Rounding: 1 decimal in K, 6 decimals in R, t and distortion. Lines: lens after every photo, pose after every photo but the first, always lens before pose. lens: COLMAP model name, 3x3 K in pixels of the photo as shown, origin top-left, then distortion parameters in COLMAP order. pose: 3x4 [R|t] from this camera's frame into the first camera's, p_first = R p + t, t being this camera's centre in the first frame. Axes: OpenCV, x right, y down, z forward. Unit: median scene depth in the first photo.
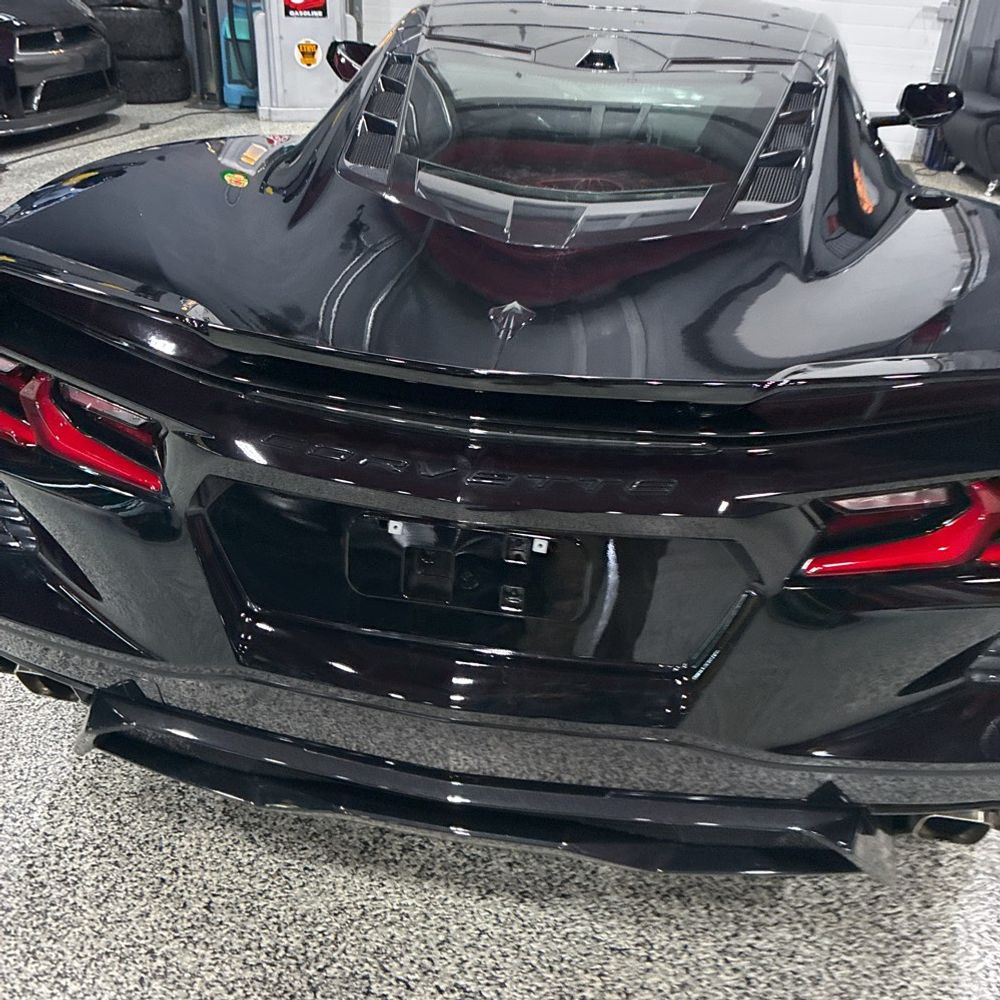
lens RADIAL K [[1015.4, 0, 510.6], [0, 1015.4, 485.4], [0, 0, 1]] dist [0.021788, -0.004226]
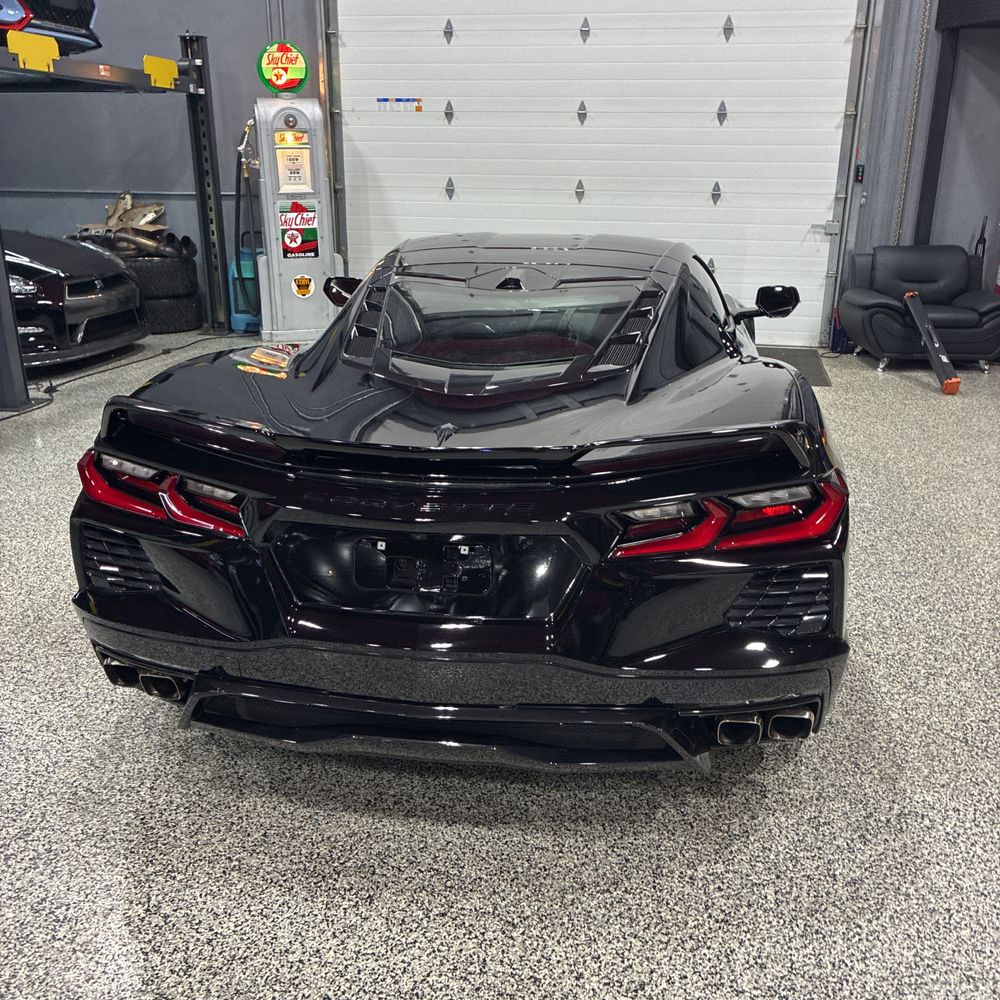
lens RADIAL K [[1020.9, 0, 500.0], [0, 1020.9, 500.0], [0, 0, 1]] dist [0.012929, 0.026989]
pose [[0.998701, -0.050901, 0.002272, 0.051099], [0.050462, 0.981939, -0.182346, 0.167934], [0.007050, 0.182224, 0.983232, -0.416928]]
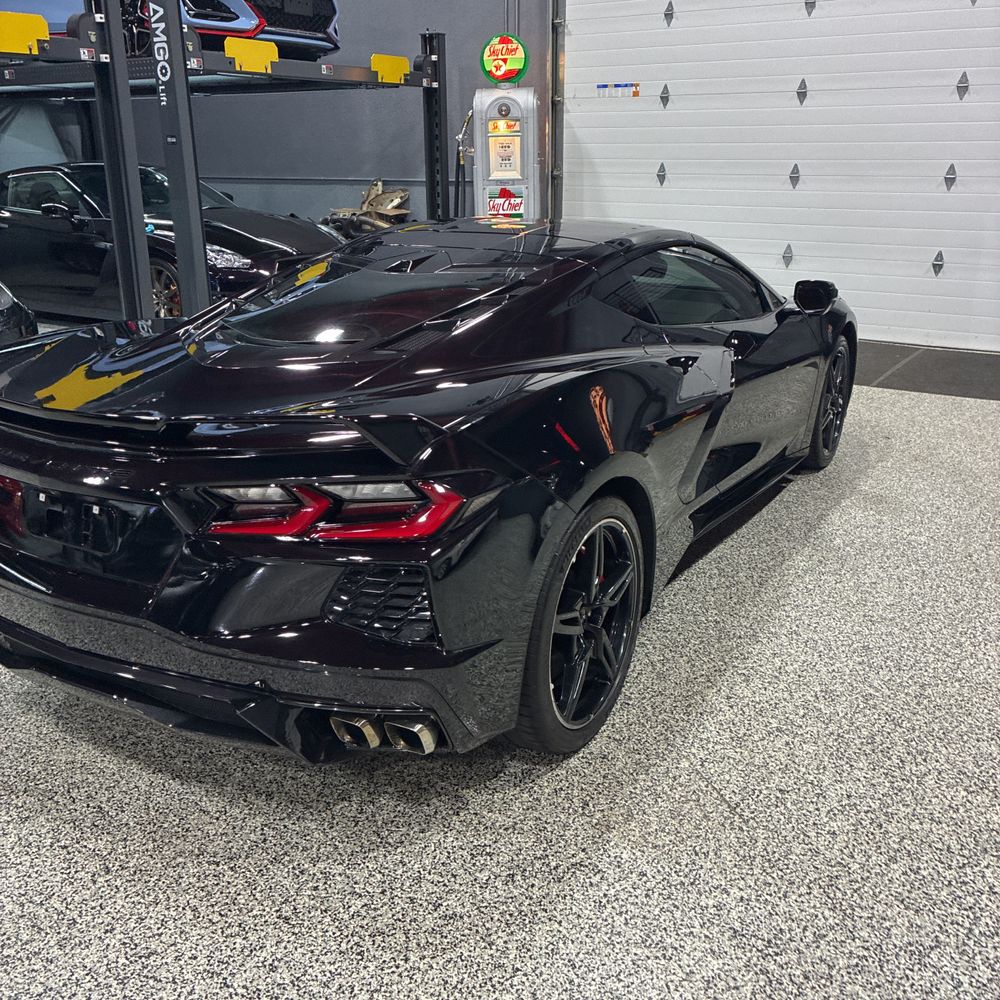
lens RADIAL K [[1016.6, 0, 485.4], [0, 1016.6, 481.1], [0, 0, 1]] dist [0.015513, 0.022718]
pose [[0.933024, 0.053612, -0.355797, 0.752708], [-0.122417, 0.977146, -0.173781, 0.138548], [0.338349, 0.205697, 0.918264, -0.271741]]
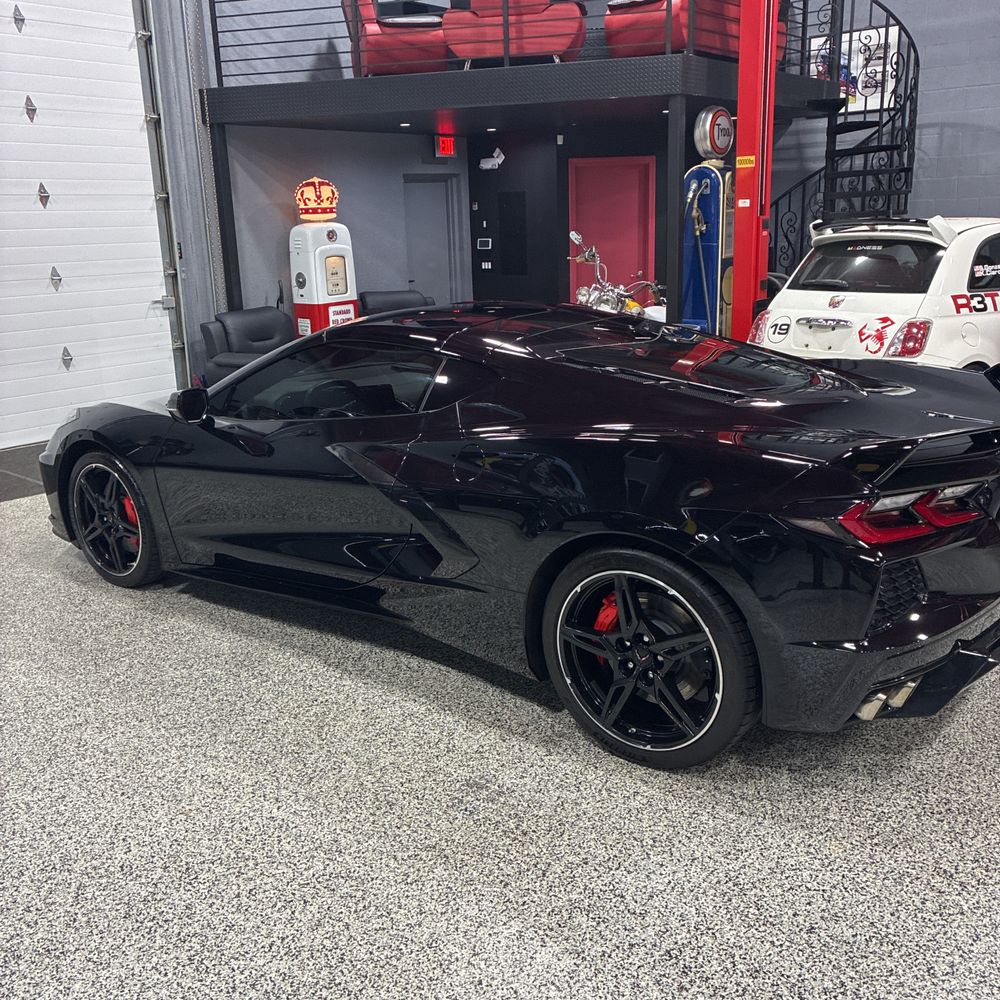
lens RADIAL K [[1013.2, 0, 497.7], [0, 1013.2, 482.6], [0, 0, 1]] dist [0.011331, 0.028208]
pose [[0.469052, -0.292557, 0.833307, -1.533501], [0.484991, 0.873865, 0.033804, -0.365996], [-0.738088, 0.388291, 0.551776, 0.318578]]
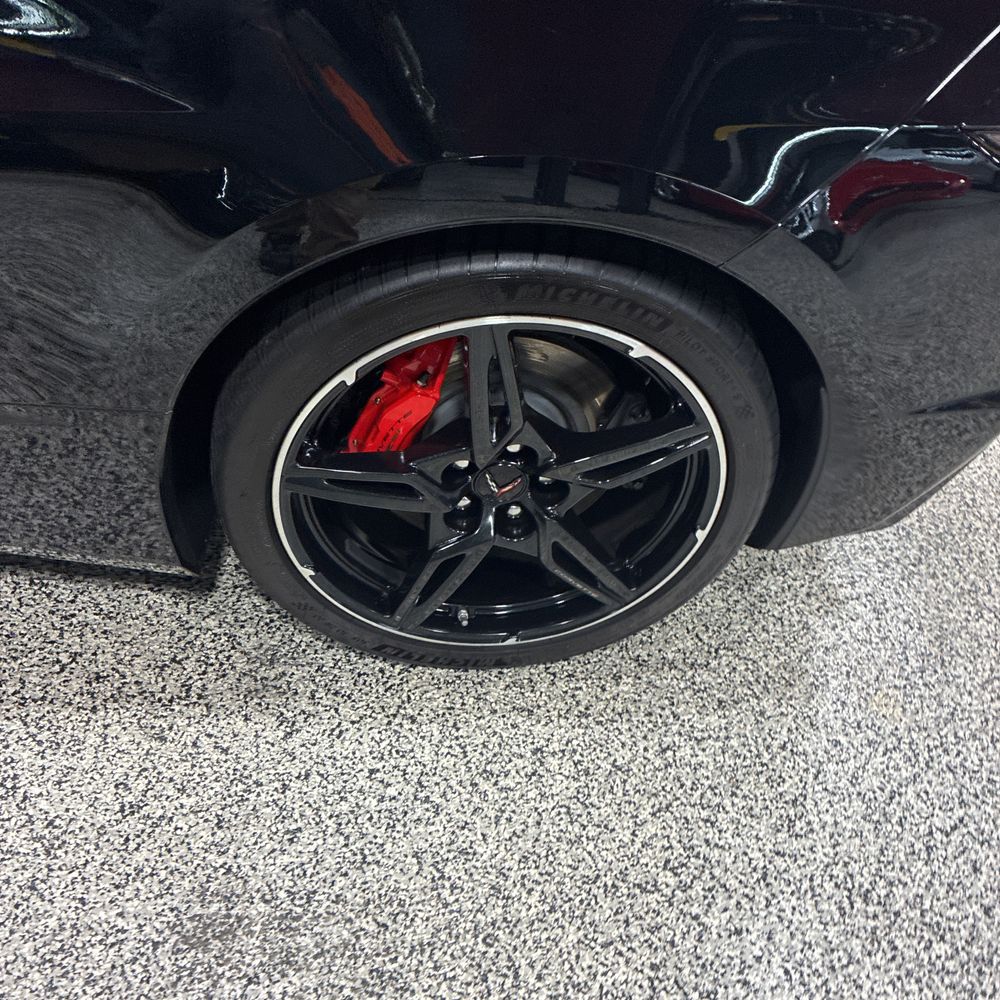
lens RADIAL K [[1010.9, 0, 500.0], [0, 1010.9, 500.0], [0, 0, 1]] dist [0.015889, 0.002257]
pose [[-0.244278, -0.731003, 0.637152, -0.749917], [0.343808, 0.549084, 0.761776, -0.452215], [-0.906711, 0.405143, 0.117196, 0.952022]]
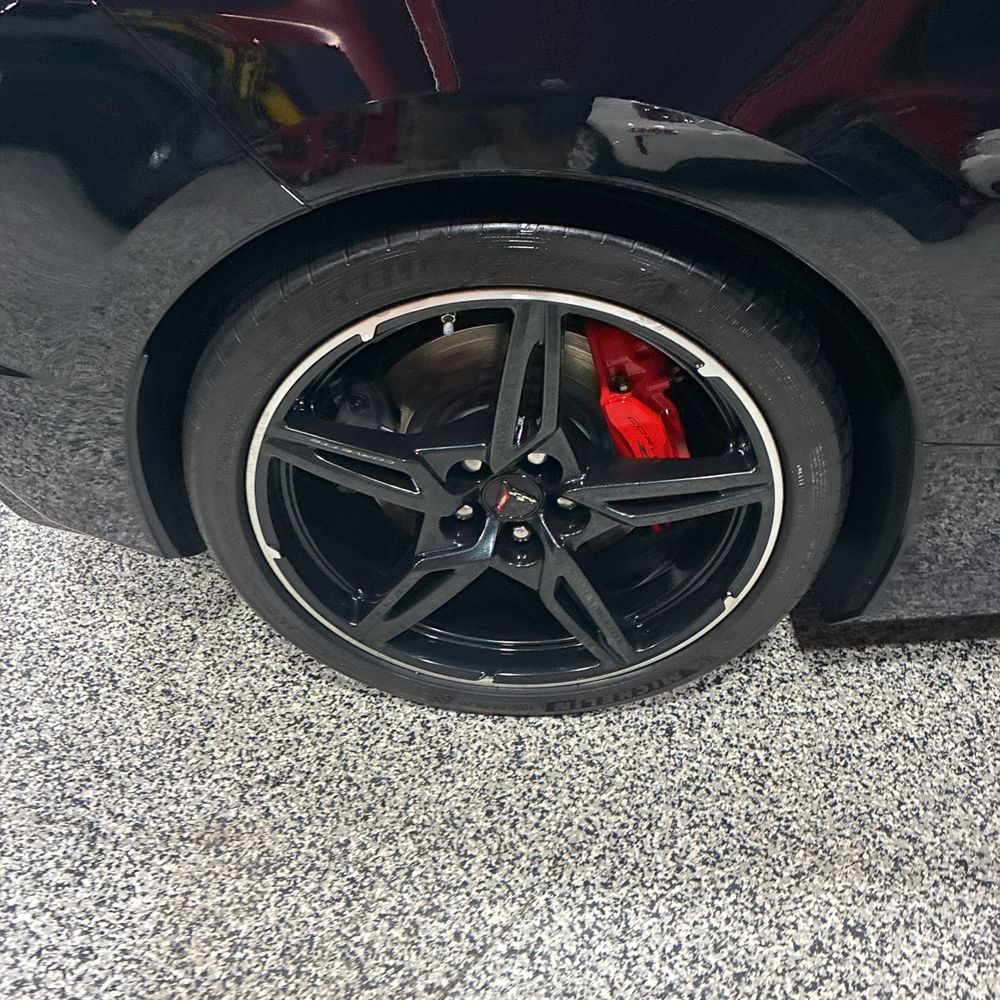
lens RADIAL K [[1016.6, 0, 485.4], [0, 1016.6, 481.1], [0, 0, 1]] dist [0.015513, 0.022718]
pose [[0.115145, 0.612933, -0.781700, 0.823277], [-0.484050, 0.721803, 0.494667, -0.172857], [0.867432, 0.321423, 0.379802, 0.715376]]
